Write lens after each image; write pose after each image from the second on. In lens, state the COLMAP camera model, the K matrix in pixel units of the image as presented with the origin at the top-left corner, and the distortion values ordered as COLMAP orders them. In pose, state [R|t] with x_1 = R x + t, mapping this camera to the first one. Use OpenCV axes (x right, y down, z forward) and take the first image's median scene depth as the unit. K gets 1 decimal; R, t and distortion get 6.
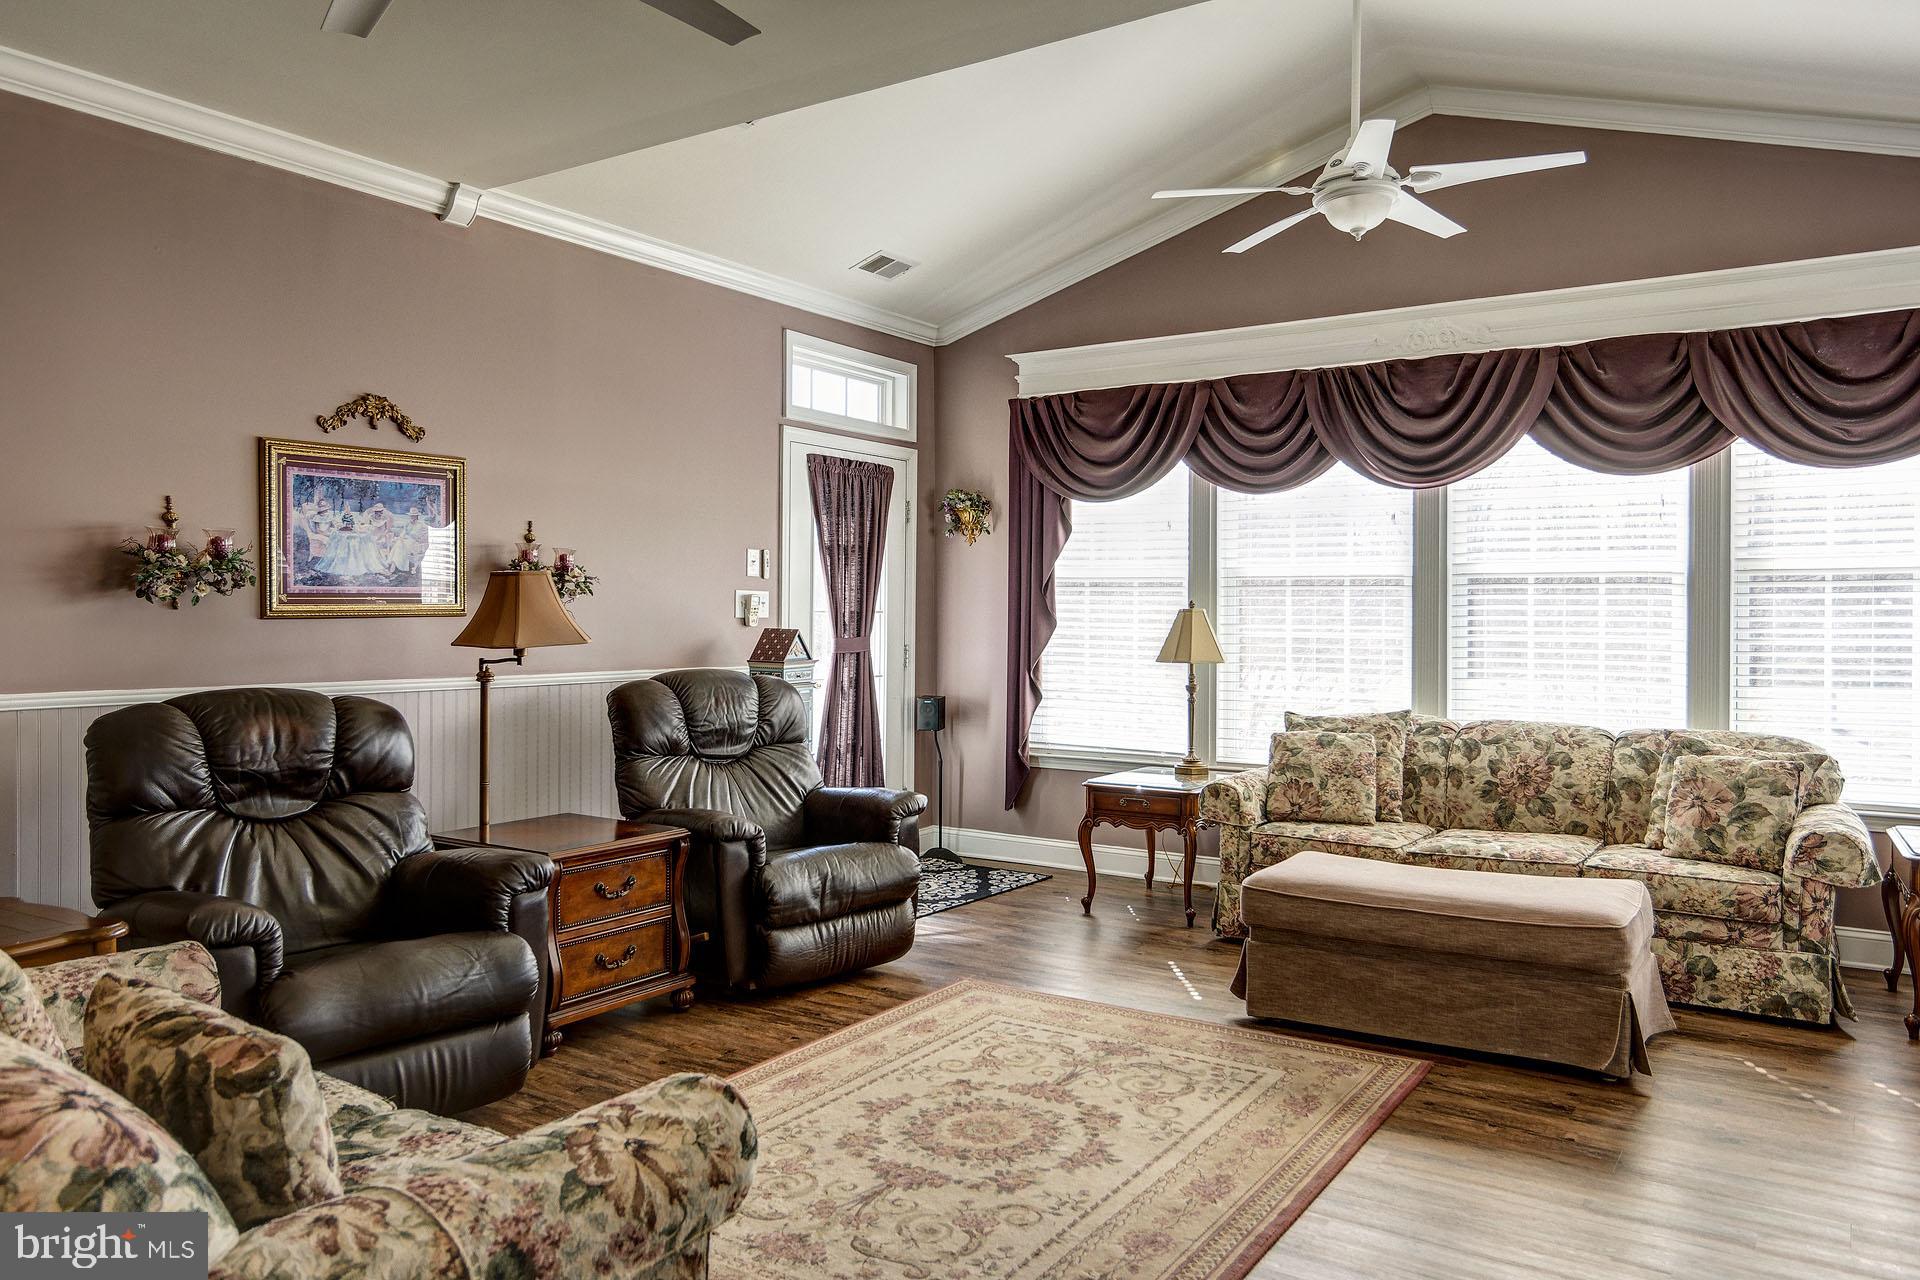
lens RADIAL K [[1358.2, 0, 961.0], [0, 1358.2, 624.5], [0, 0, 1]] dist [-0.000023, 0.000611]
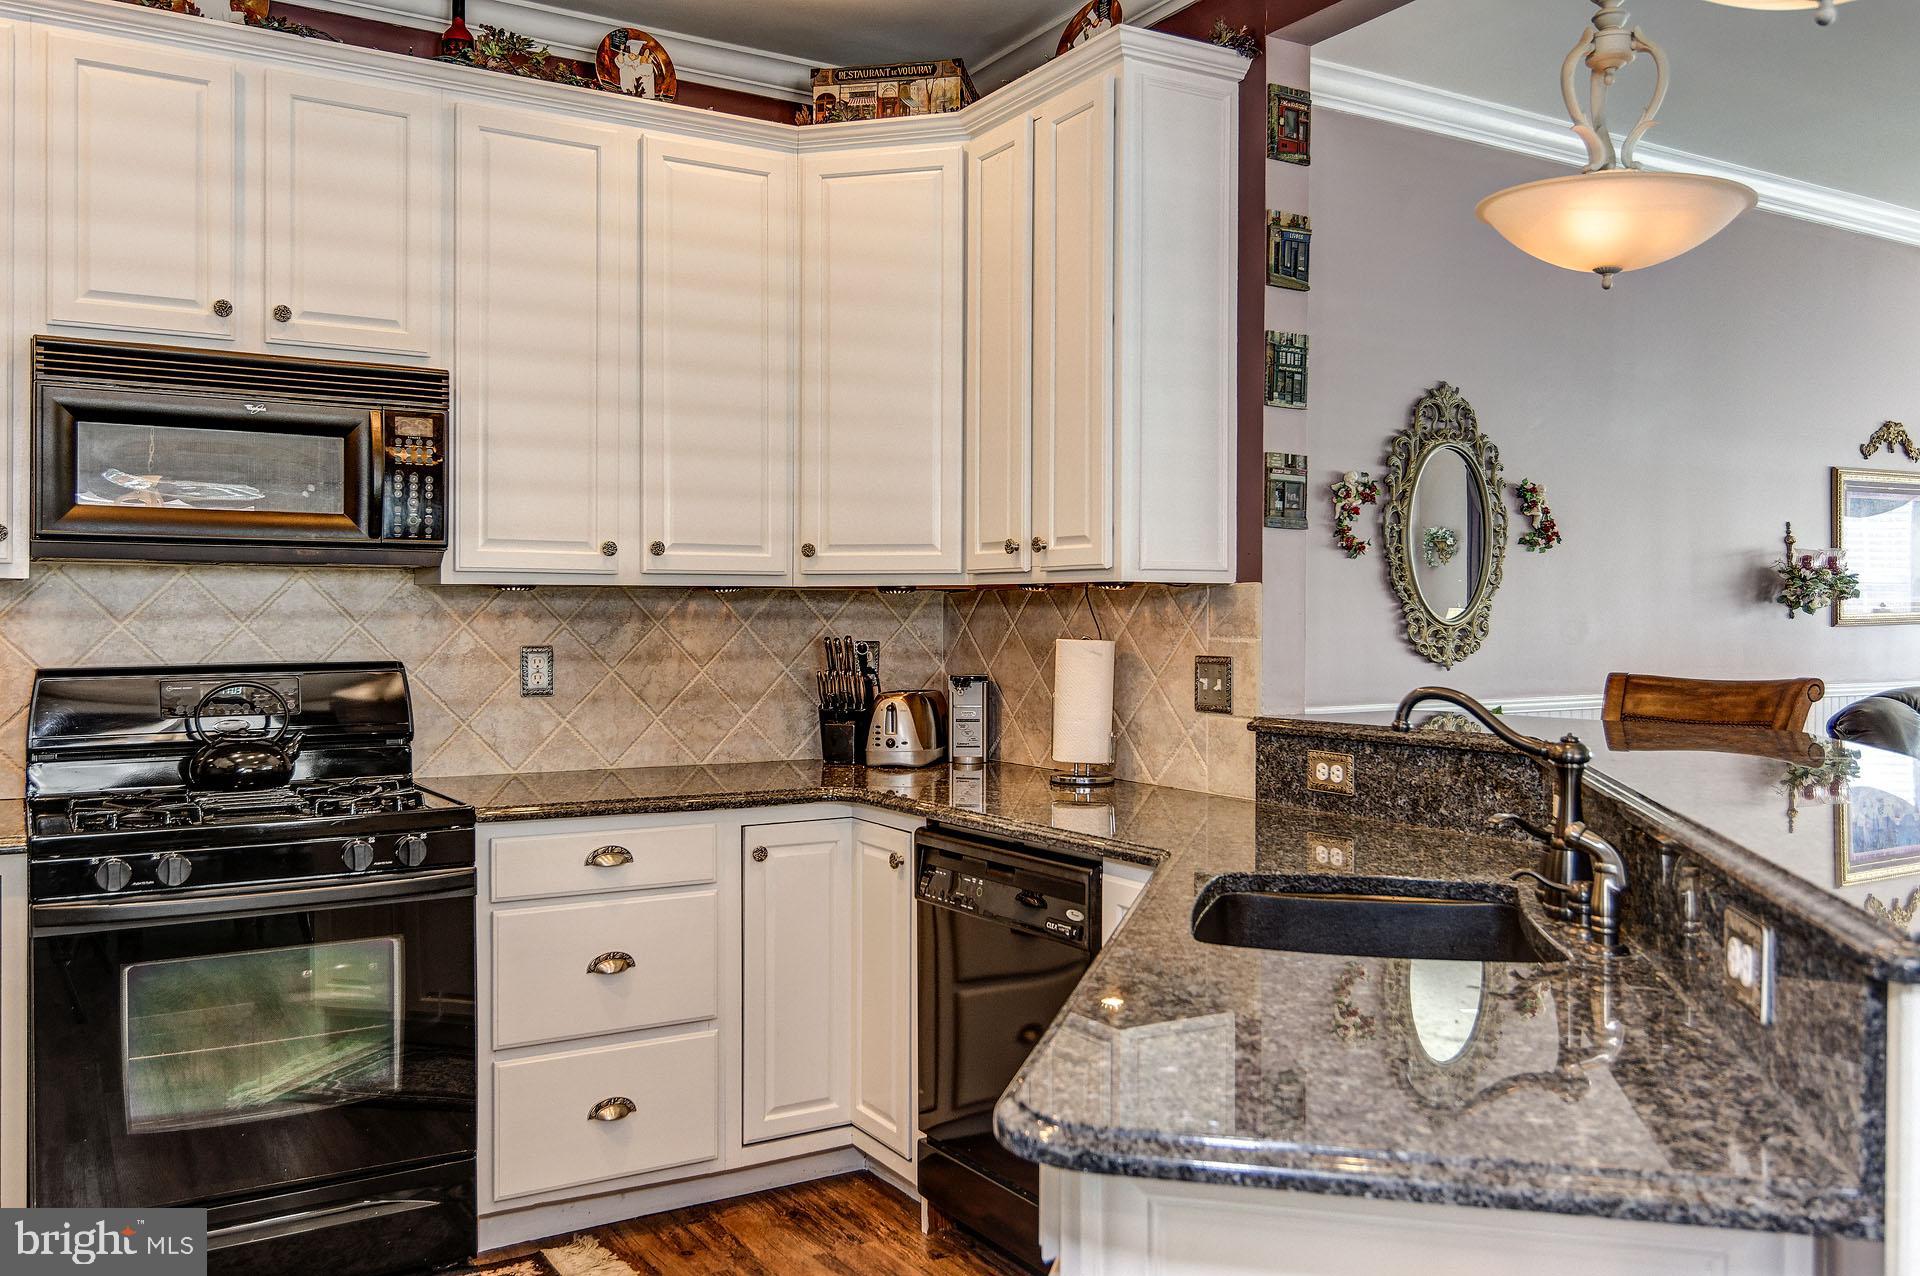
lens RADIAL K [[1536.9, 0, 960.0], [0, 1536.9, 638.0], [0, 0, 1]] dist [-0.002489, -0.001253]
pose [[0.907103, -0.000833, -0.420909, -0.536678], [0.003264, 0.999982, 0.005053, -0.002791], [0.420897, -0.005957, 0.907089, -0.400003]]
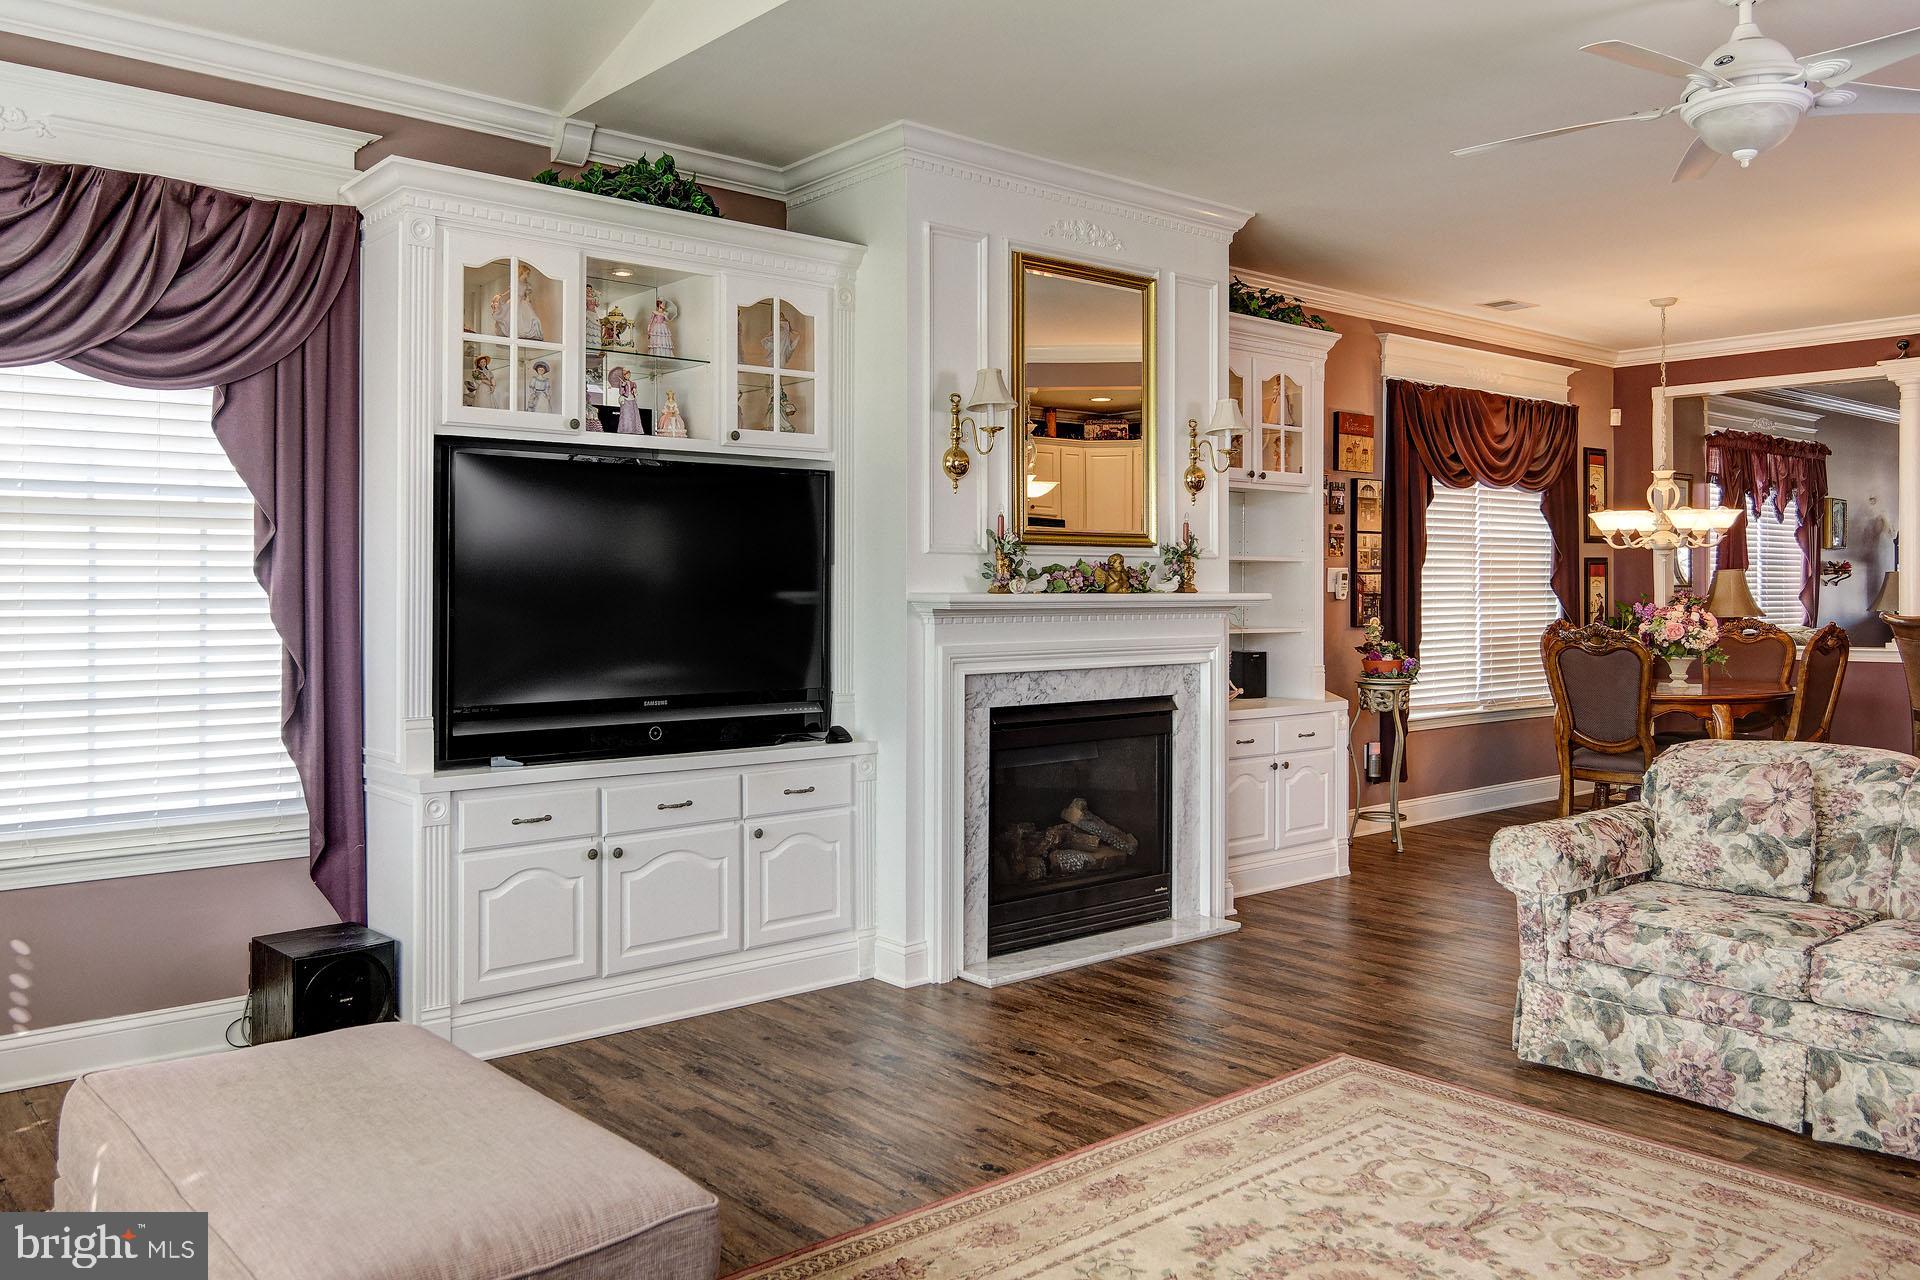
lens RADIAL K [[1472.9, 0, 962.9], [0, 1472.9, 576.1], [0, 0, 1]] dist [0.007601, -0.001082]
pose [[-0.962008, -0.004270, 0.272987, 0.001818], [-0.003648, 0.999989, 0.002789, -0.010528], [-0.272996, 0.001688, -0.962014, 1.218670]]
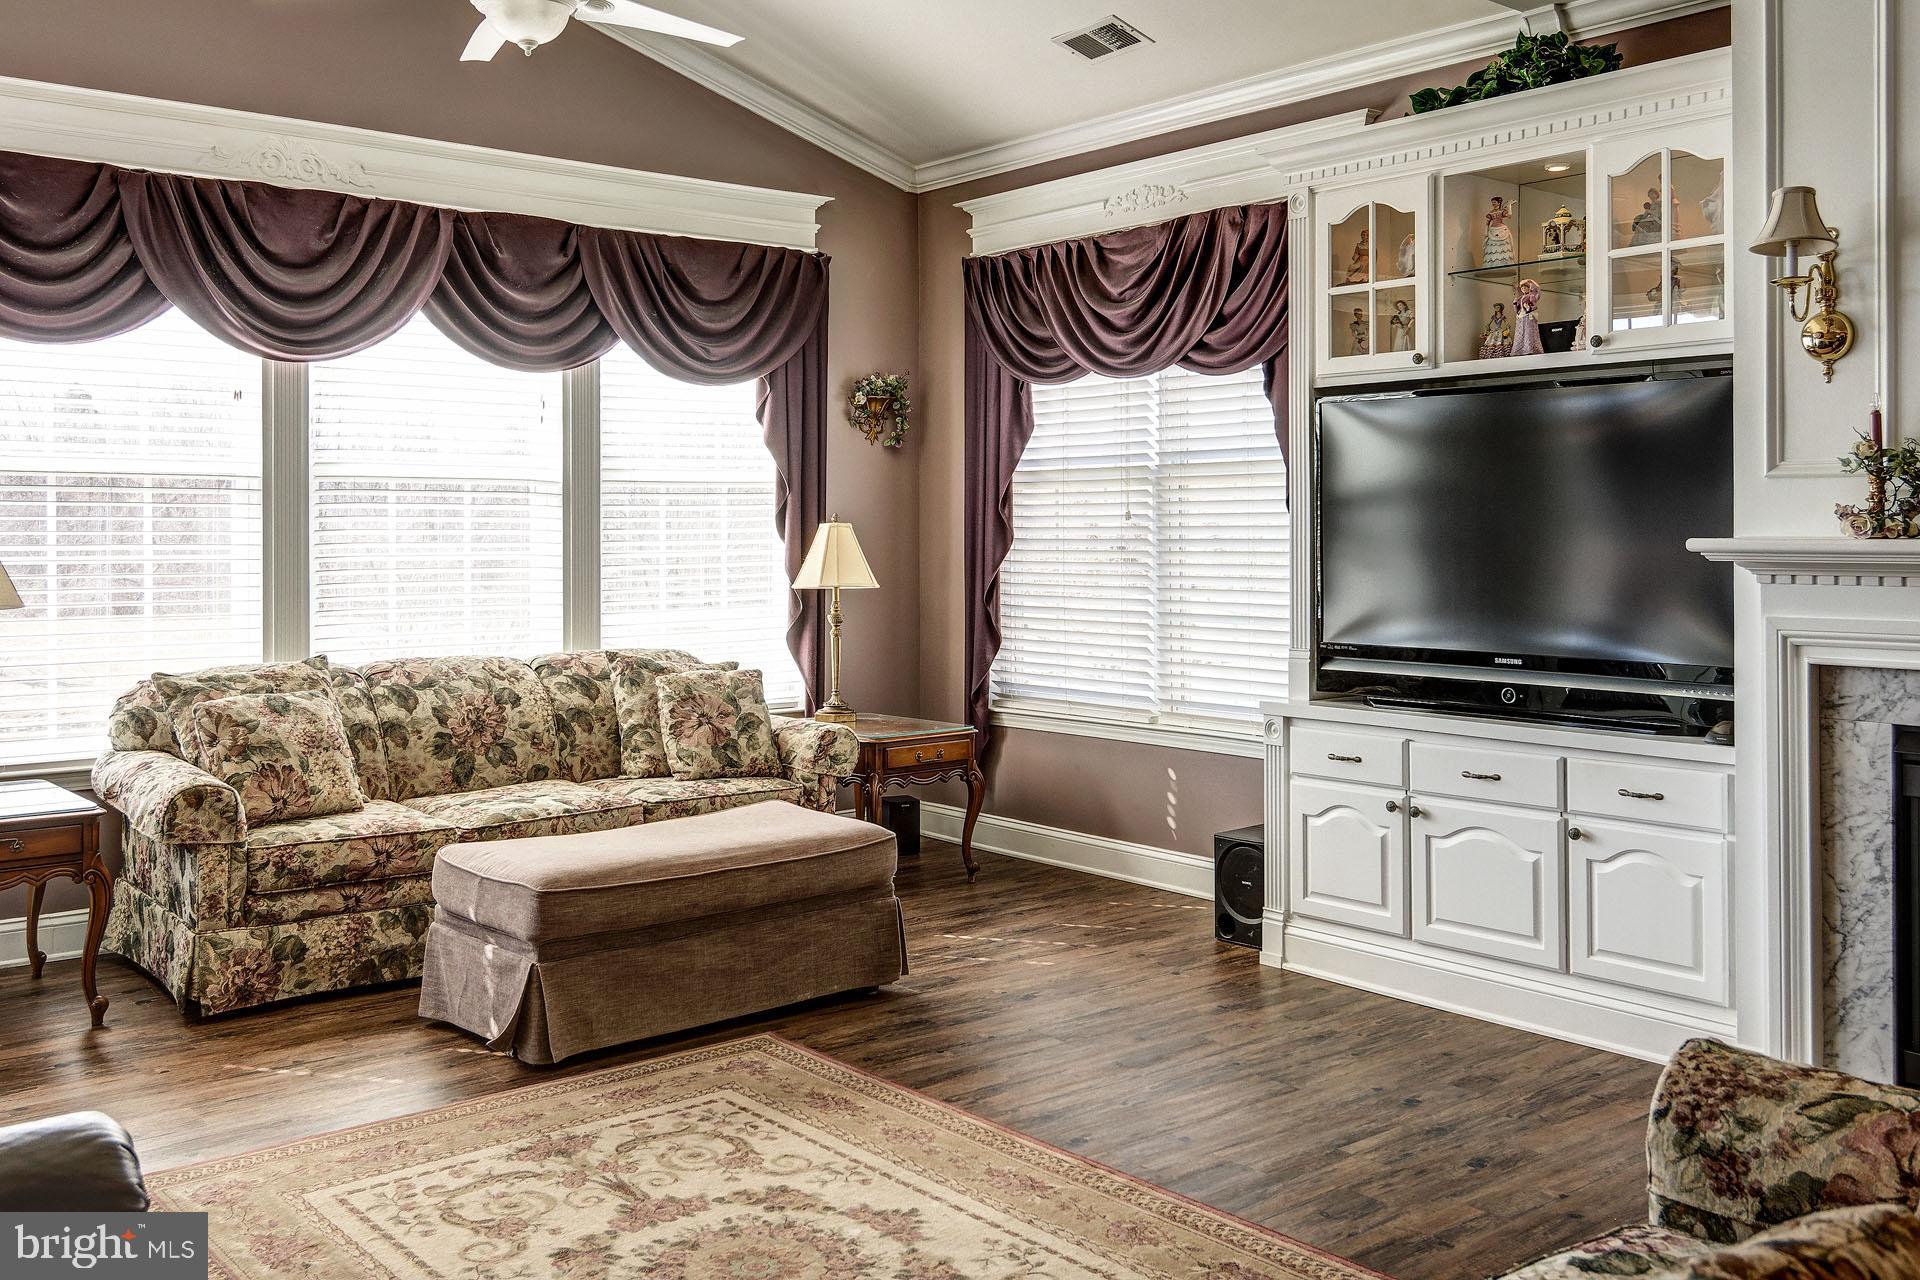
lens RADIAL K [[1724.0, 0, 956.4], [0, 1724.0, 517.5], [0, 0, 1]] dist [-0.001106, 0.008787]
pose [[0.288452, 0.001691, 0.957493, -0.538279], [0.010798, 0.999929, -0.005019, -0.005443], [-0.957433, 0.011787, 0.288414, 0.427809]]
